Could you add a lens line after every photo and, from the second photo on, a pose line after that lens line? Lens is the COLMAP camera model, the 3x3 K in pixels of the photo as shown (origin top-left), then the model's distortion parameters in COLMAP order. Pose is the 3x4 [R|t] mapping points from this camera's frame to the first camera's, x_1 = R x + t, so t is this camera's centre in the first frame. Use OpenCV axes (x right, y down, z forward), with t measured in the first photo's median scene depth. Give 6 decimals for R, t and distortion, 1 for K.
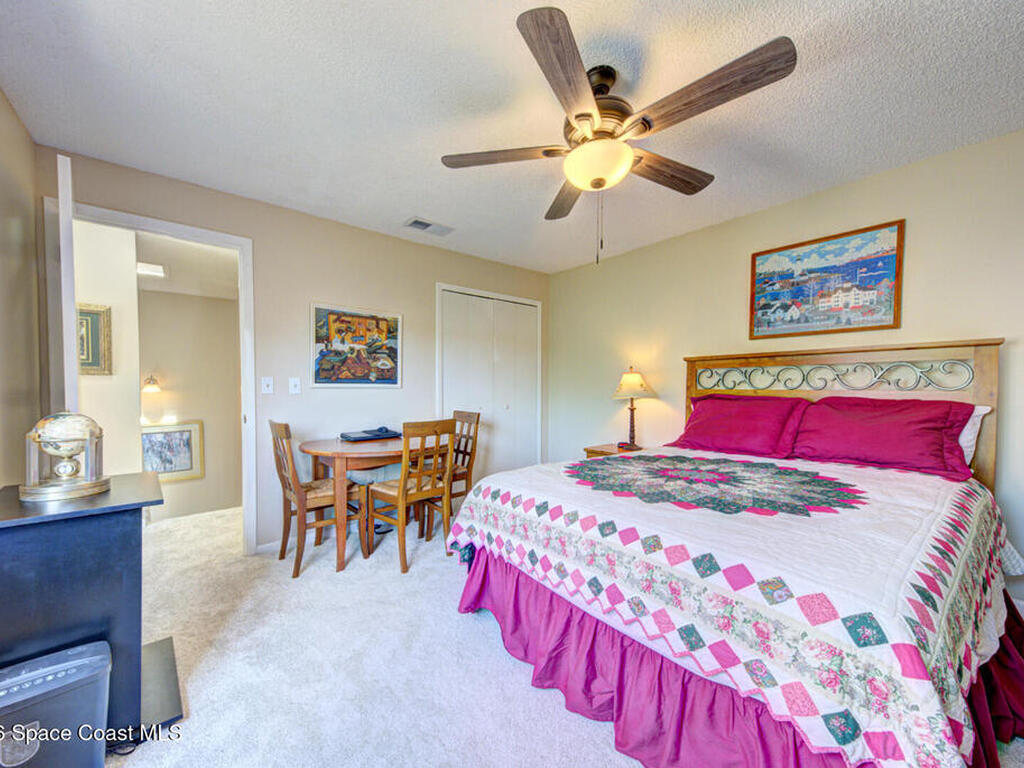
lens RADIAL K [[396.2, 0, 510.3], [0, 396.2, 395.2], [0, 0, 1]] dist [0.019302, 0.000029]
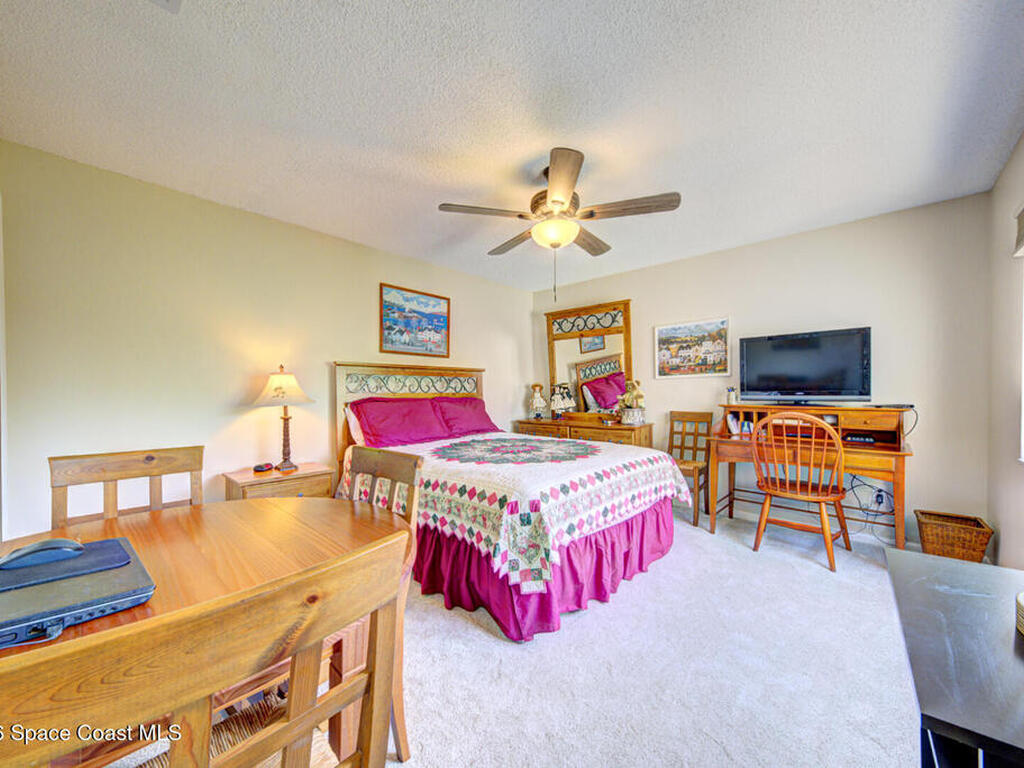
lens RADIAL K [[396.2, 0, 510.3], [0, 396.2, 395.2], [0, 0, 1]] dist [0.019302, 0.000029]
pose [[-0.119687, -0.017244, 0.992662, -0.705552], [0.019212, 0.999622, 0.019681, -0.025625], [-0.992626, 0.021427, -0.119310, 0.805474]]
